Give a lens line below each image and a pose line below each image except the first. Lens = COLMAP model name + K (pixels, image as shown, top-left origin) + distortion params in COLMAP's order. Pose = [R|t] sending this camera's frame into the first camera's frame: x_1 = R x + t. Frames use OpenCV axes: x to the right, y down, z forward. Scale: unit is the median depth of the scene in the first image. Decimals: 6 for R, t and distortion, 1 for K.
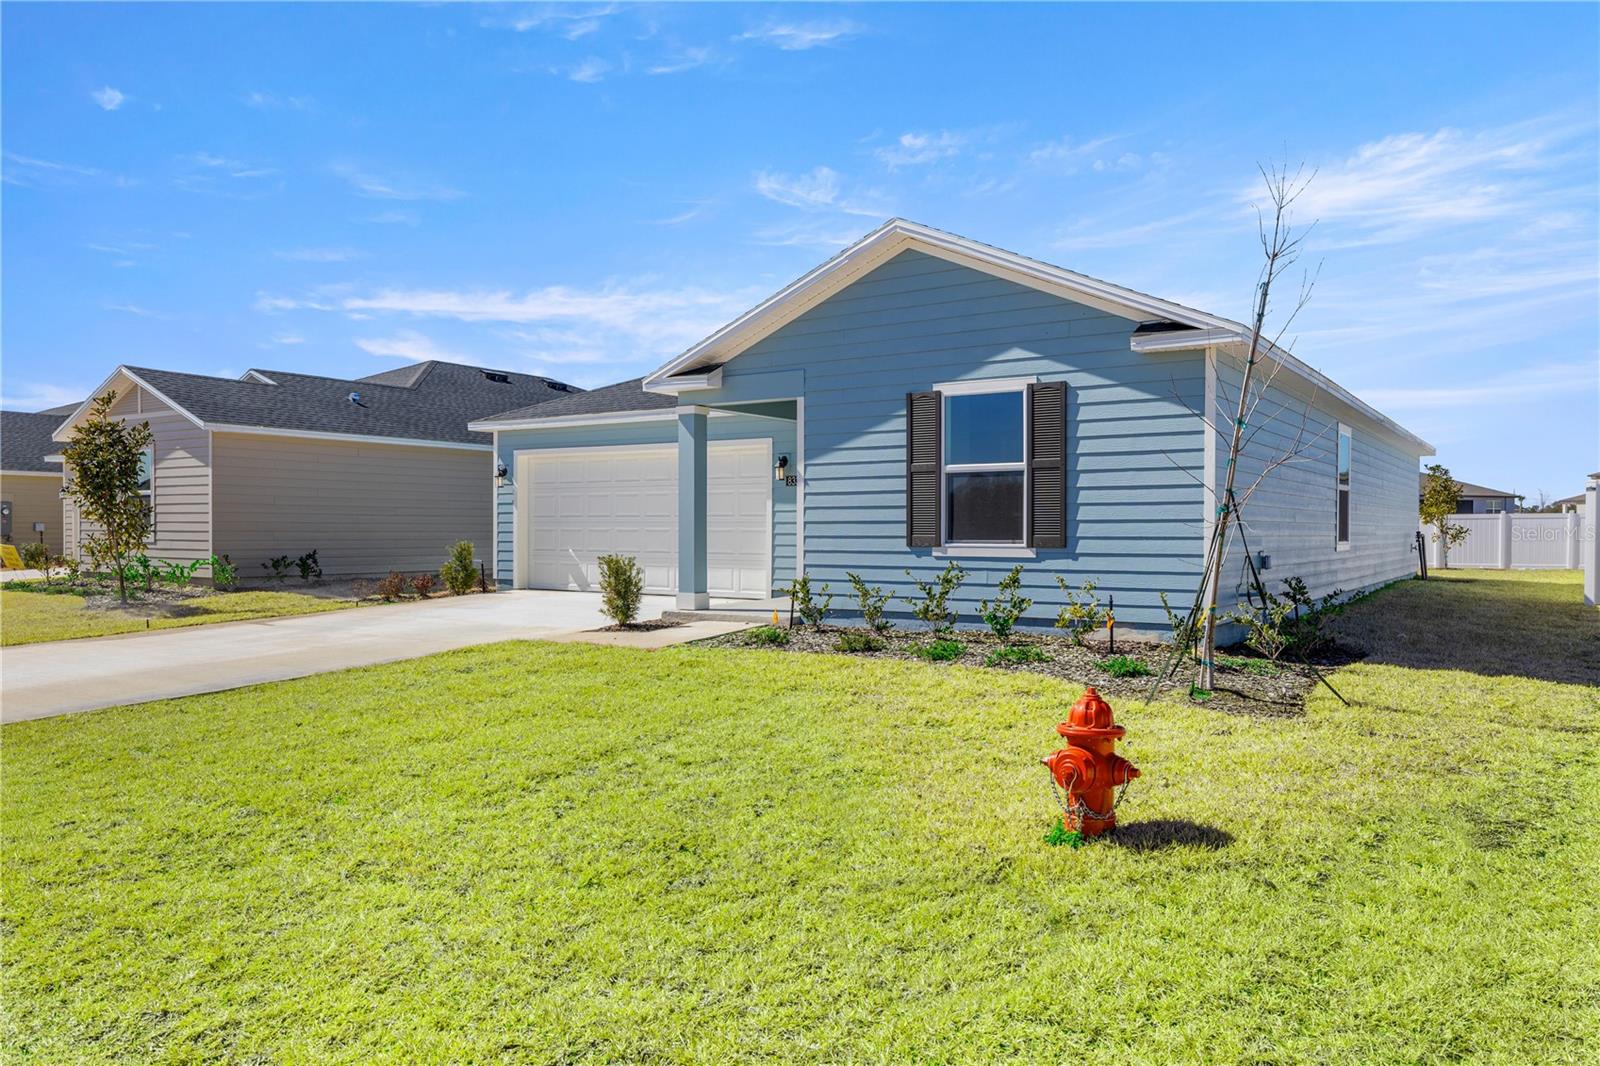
lens RADIAL K [[1149.9, 0, 799.9], [0, 1149.9, 560.1], [0, 0, 1]] dist [0.000370, 0.001464]
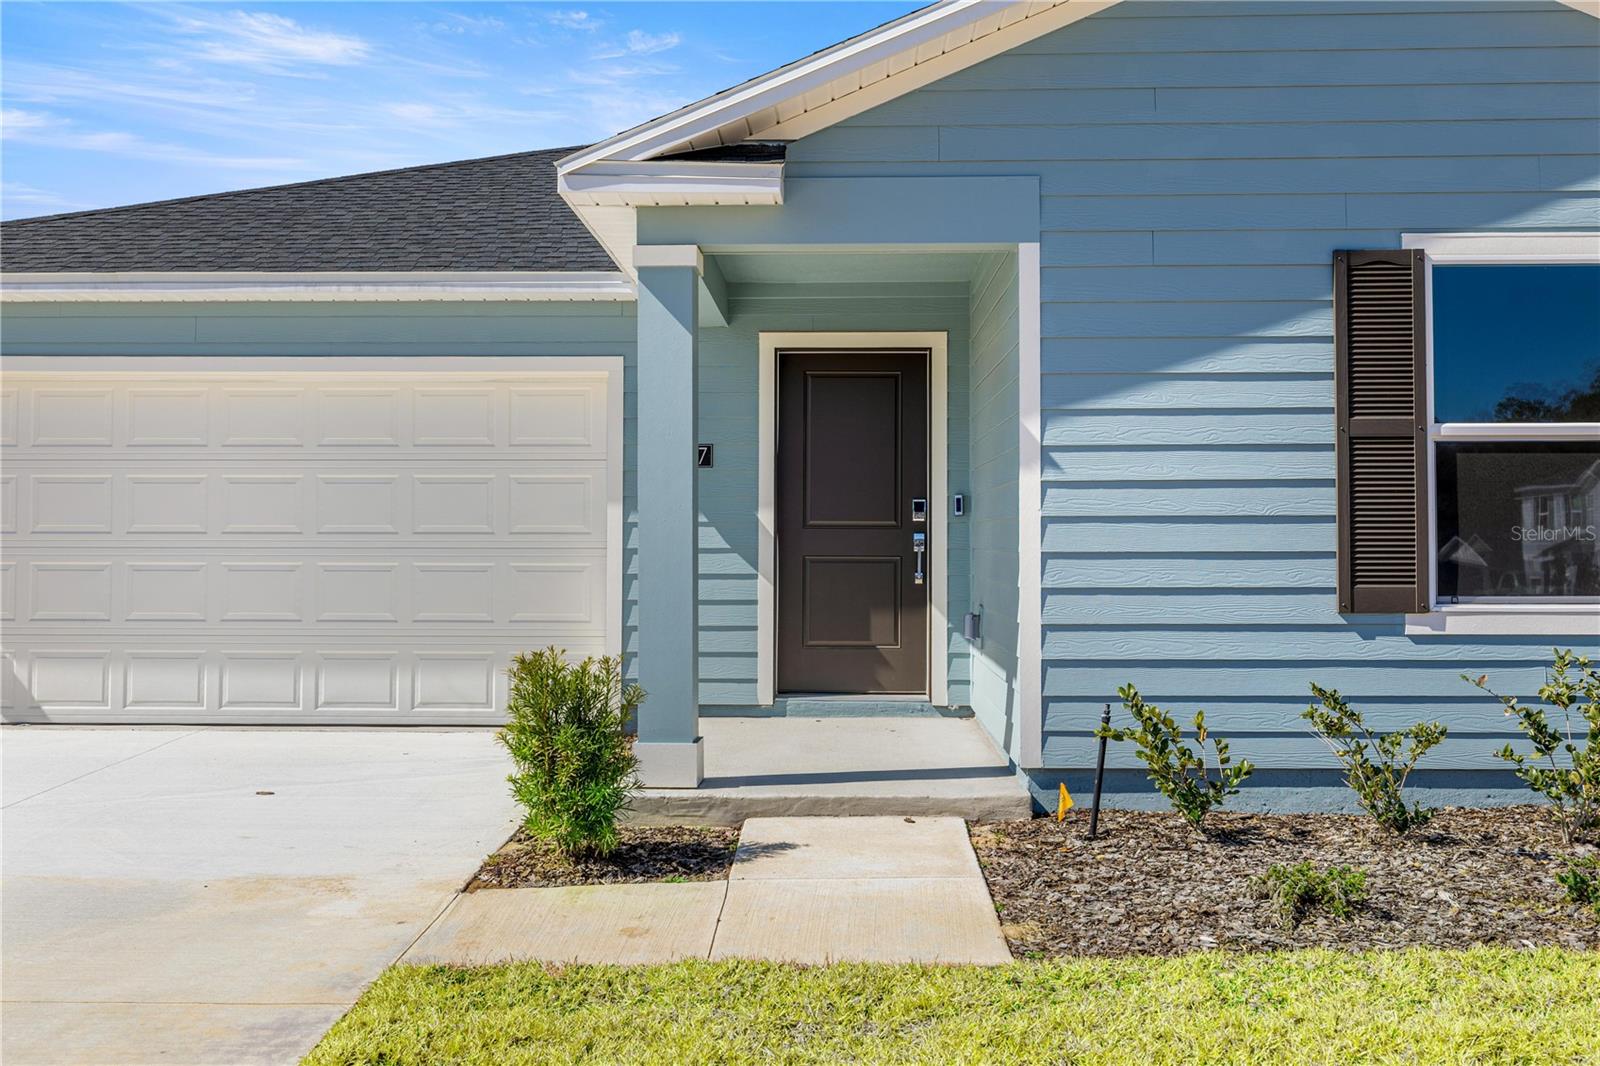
lens RADIAL K [[1562.6, 0, 800.0], [0, 1562.6, 533.0], [0, 0, 1]] dist [0.013384, 0.007413]
pose [[0.842022, 0.002115, 0.539438, -0.389893], [0.016295, 0.999436, -0.029354, -0.027983], [-0.539196, 0.033507, 0.841513, 0.633495]]
